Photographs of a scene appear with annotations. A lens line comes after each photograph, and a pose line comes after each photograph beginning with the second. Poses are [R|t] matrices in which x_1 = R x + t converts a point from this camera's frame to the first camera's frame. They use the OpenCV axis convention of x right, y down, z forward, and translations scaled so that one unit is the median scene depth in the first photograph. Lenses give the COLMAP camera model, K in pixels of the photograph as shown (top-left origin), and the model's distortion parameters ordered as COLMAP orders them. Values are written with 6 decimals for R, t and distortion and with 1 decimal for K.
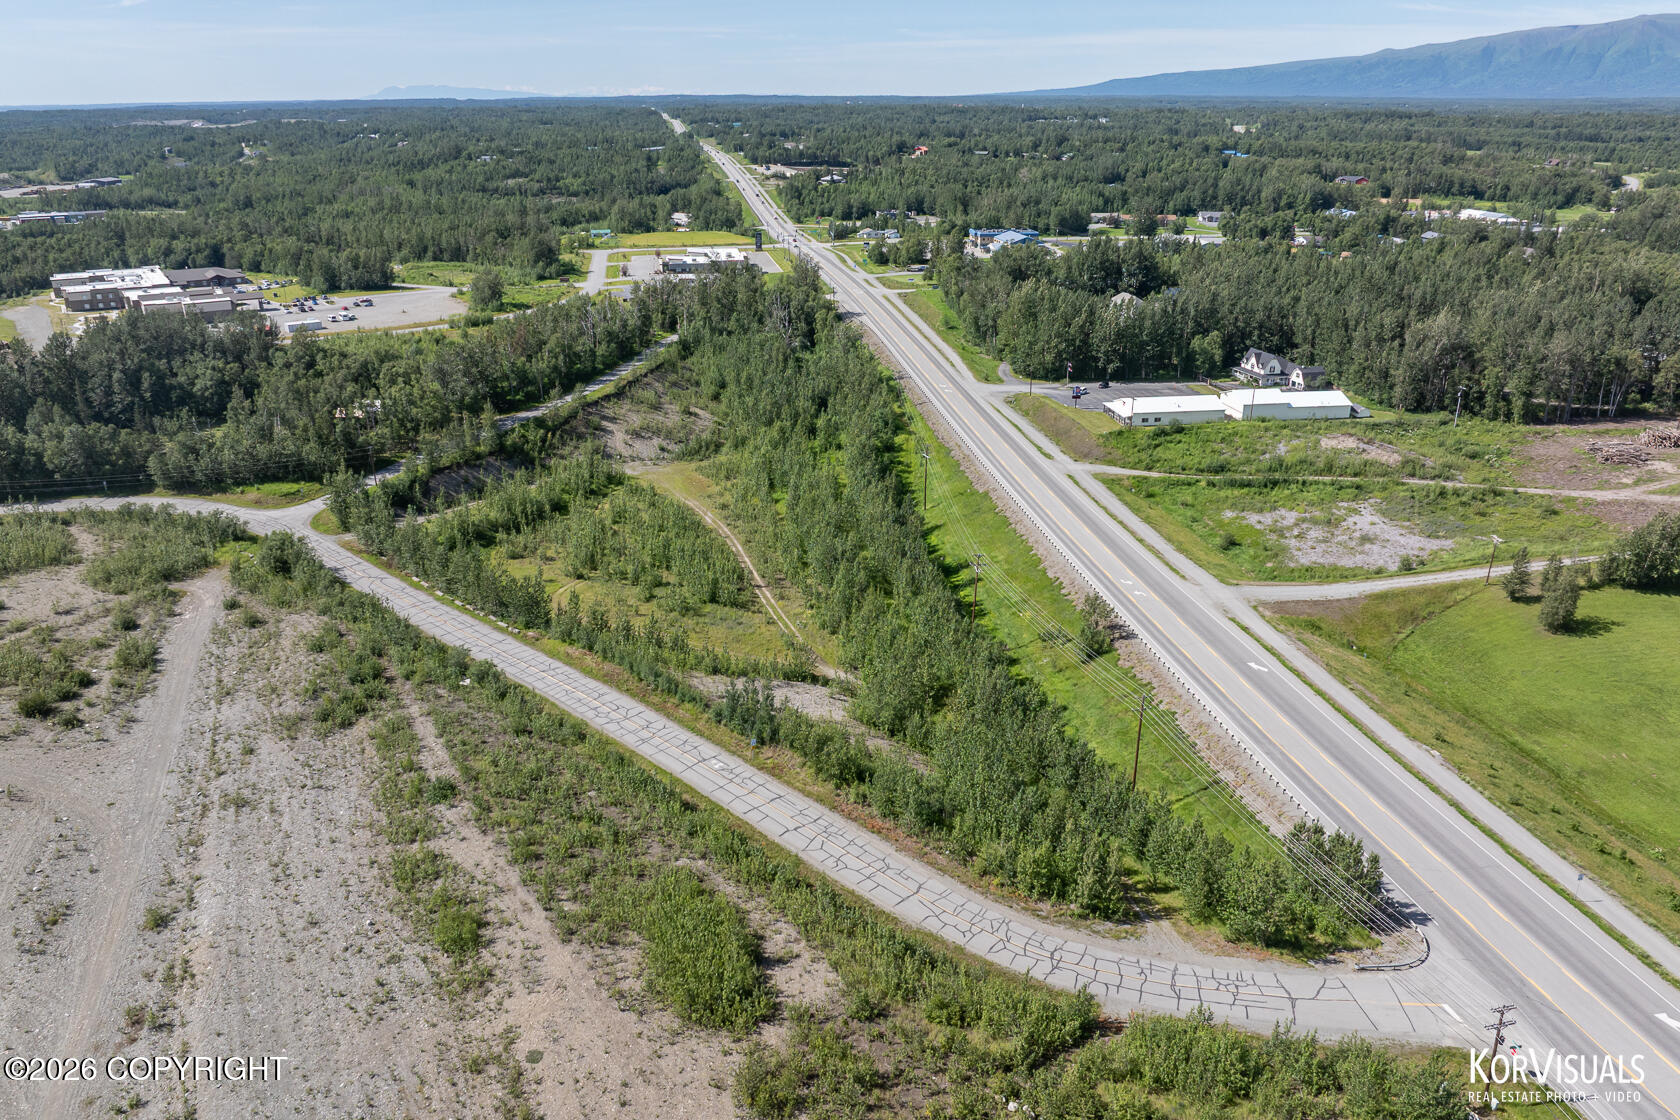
lens RADIAL K [[1180.4, 0, 838.9], [0, 1180.4, 560.6], [0, 0, 1]] dist [-0.038717, 0.002067]
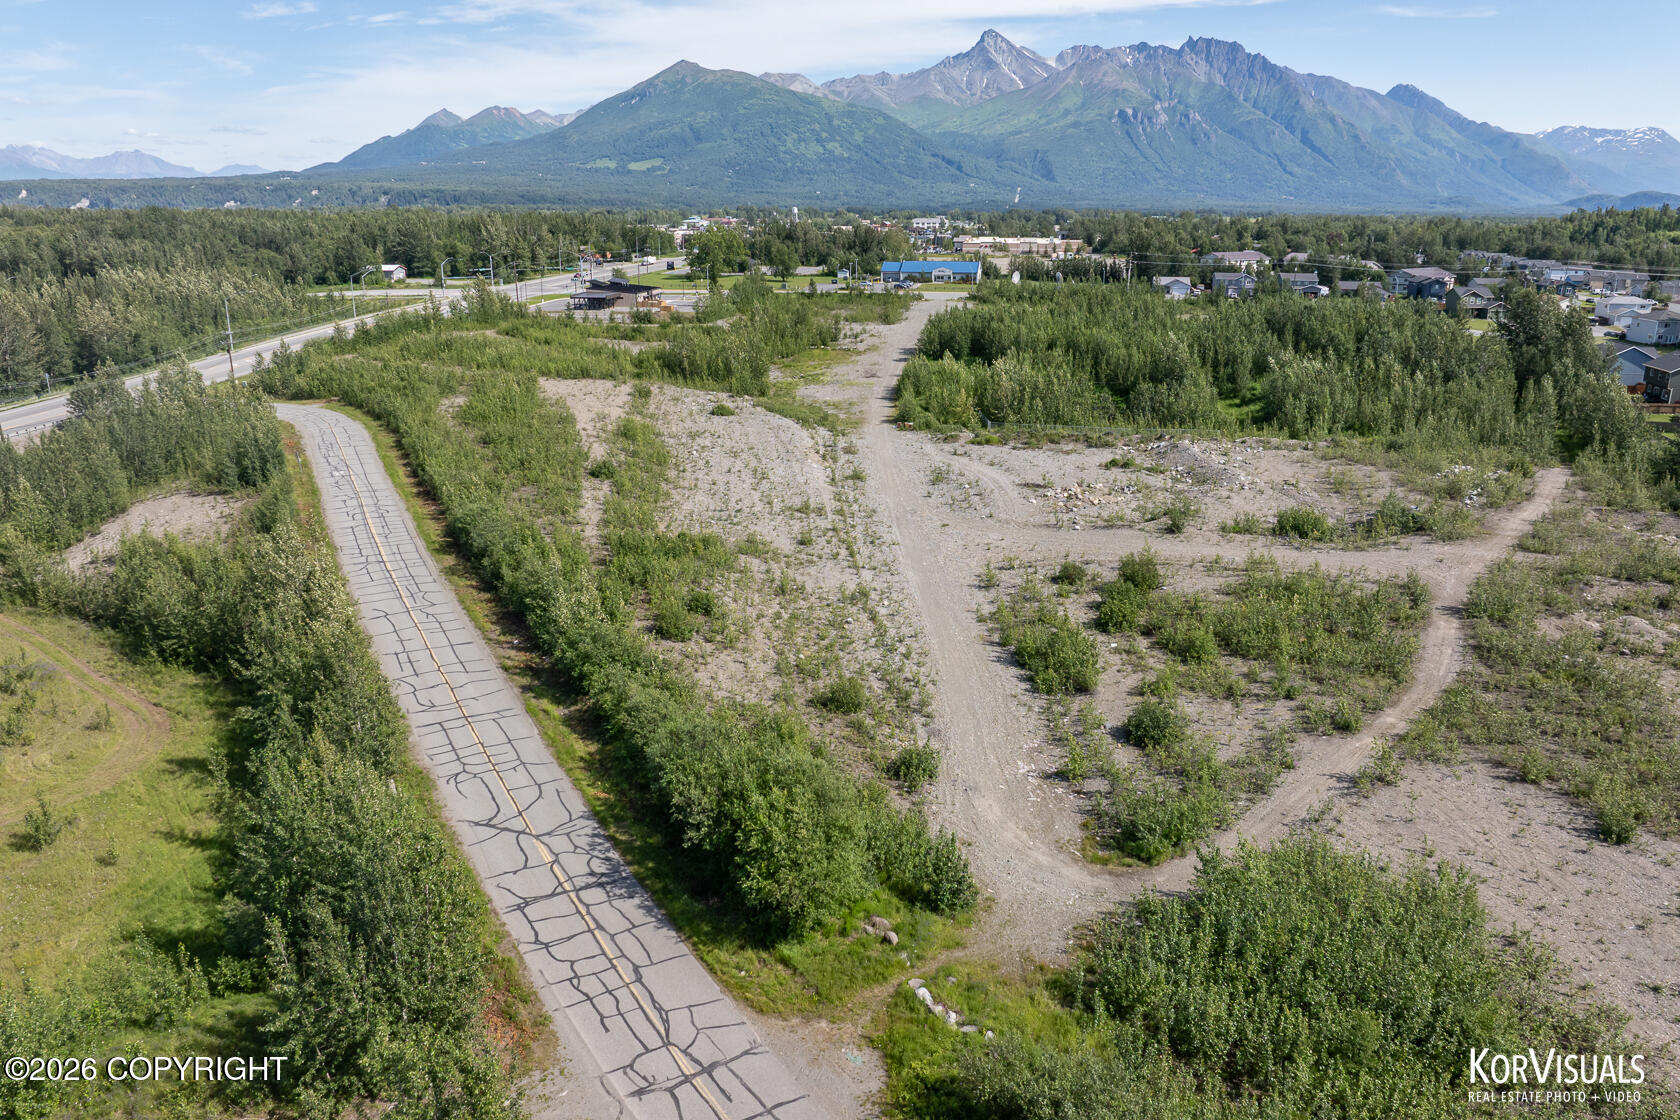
lens RADIAL K [[1180.0, 0, 841.4], [0, 1180.0, 563.5], [0, 0, 1]] dist [-0.037524, -0.006025]
pose [[-0.946369, -0.100673, 0.307004, -0.556708], [0.114571, 0.783895, 0.610232, -0.214468], [-0.302092, 0.612678, -0.730319, 1.135274]]
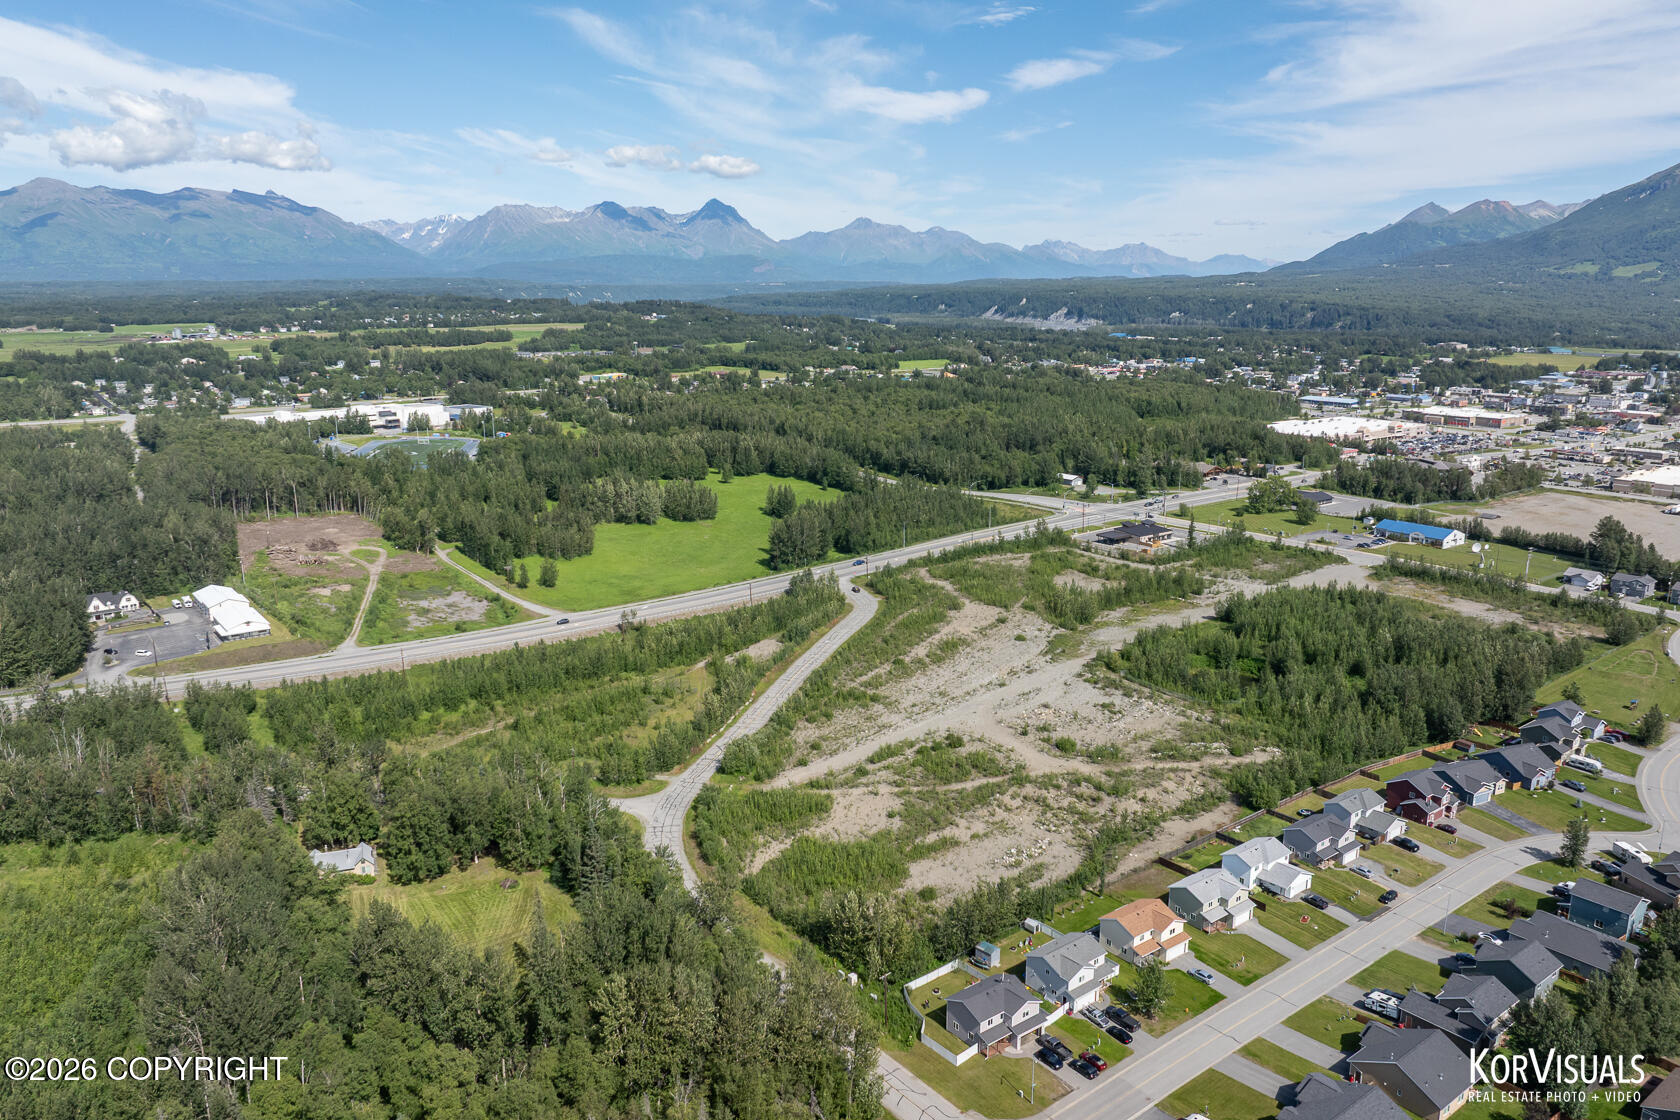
lens RADIAL K [[1212.5, 0, 857.6], [0, 1212.5, 561.1], [0, 0, 1]] dist [-0.034818, -0.001474]
pose [[-0.473908, -0.198223, 0.857974, -1.641532], [0.323736, 0.866880, 0.379098, -0.663035], [-0.818906, 0.457414, -0.346649, 1.242465]]
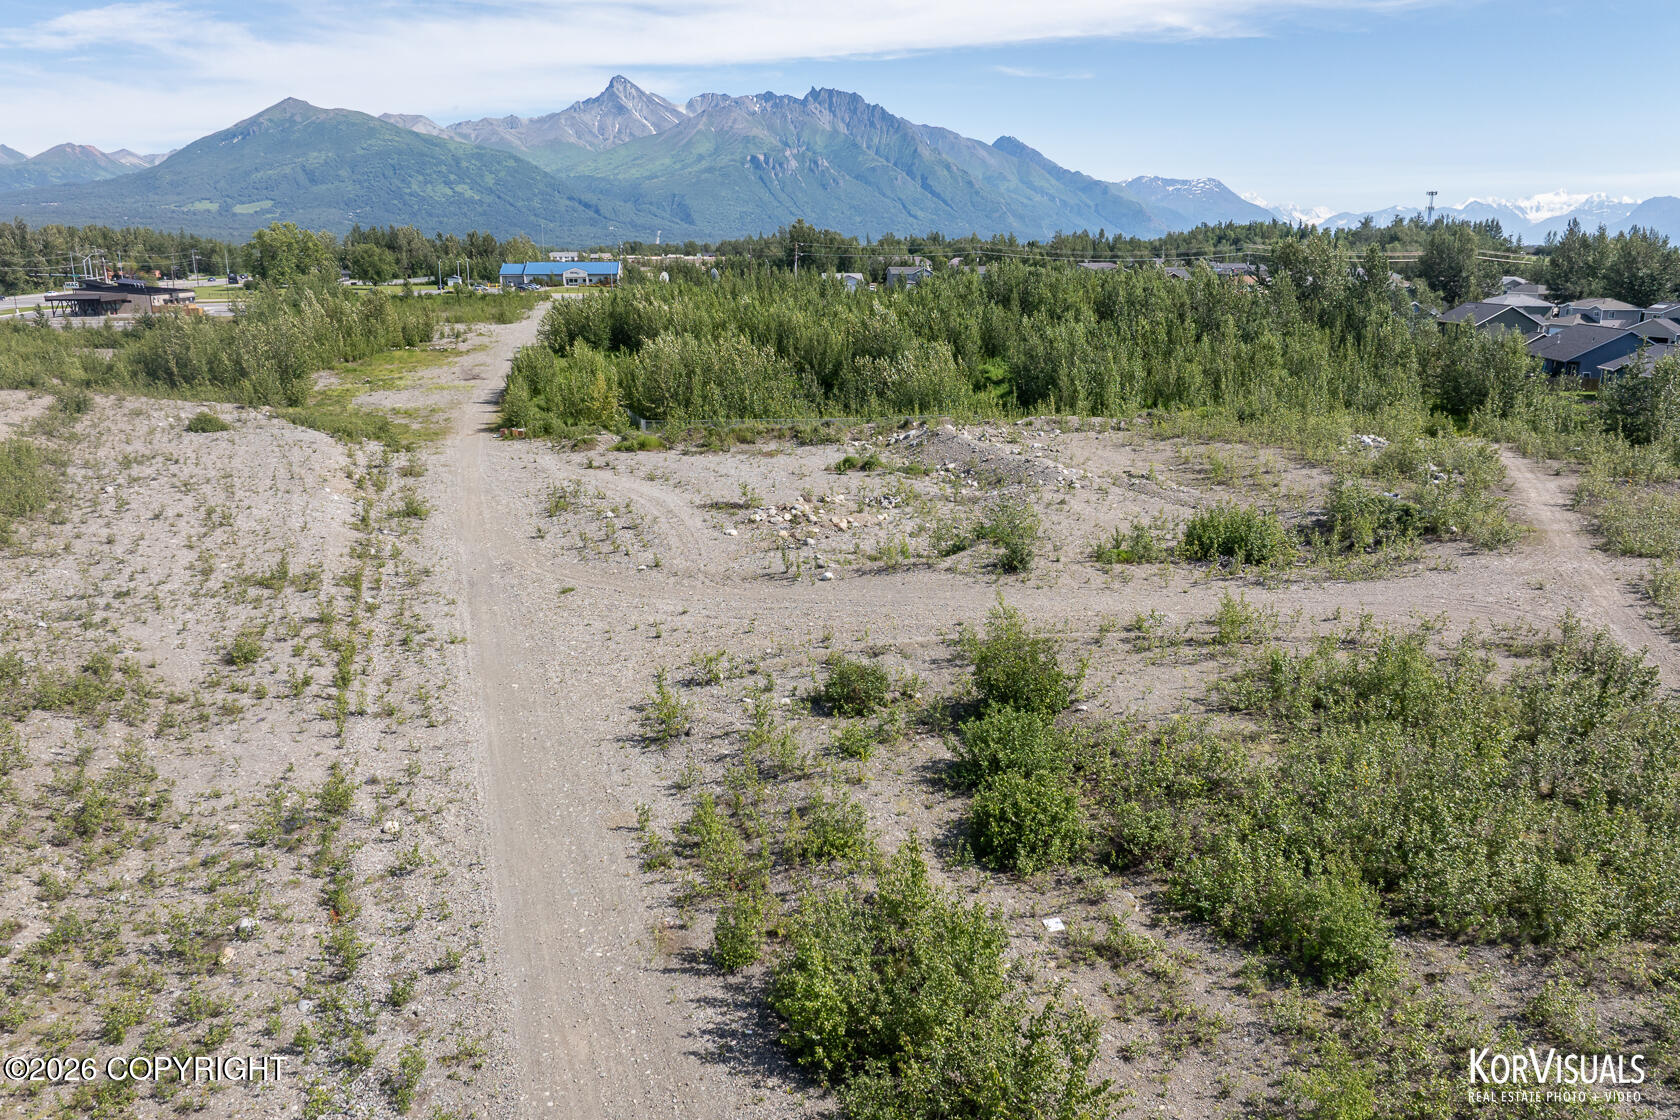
lens RADIAL K [[1180.4, 0, 838.9], [0, 1180.4, 560.6], [0, 0, 1]] dist [-0.038717, 0.002067]
pose [[-0.999210, -0.015027, 0.036798, -0.500986], [0.009925, 0.802132, 0.597064, -0.043153], [-0.038489, 0.596958, -0.801349, 0.903740]]
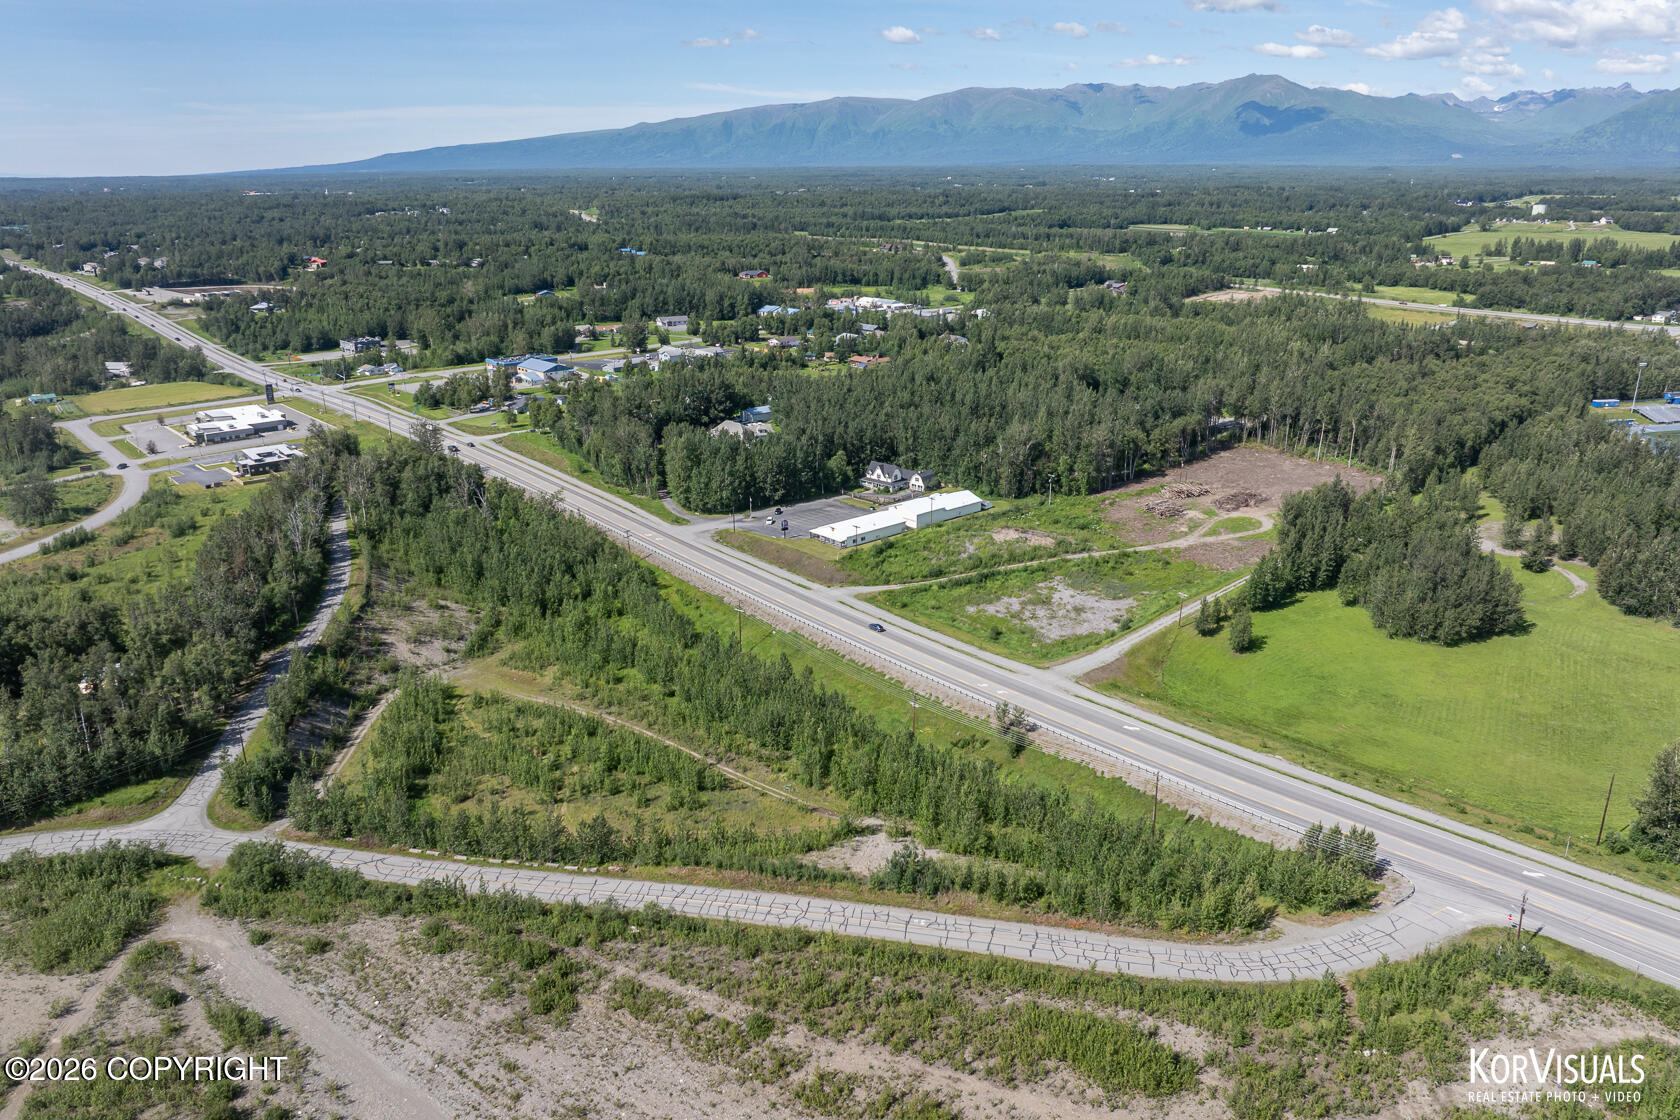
lens RADIAL K [[1180.4, 0, 838.9], [0, 1180.4, 560.6], [0, 0, 1]] dist [-0.038717, 0.002067]
pose [[0.842715, -0.173858, 0.509514, -0.507430], [0.201136, 0.979562, 0.001578, -0.146158], [-0.499375, 0.101152, 0.860461, -0.022728]]
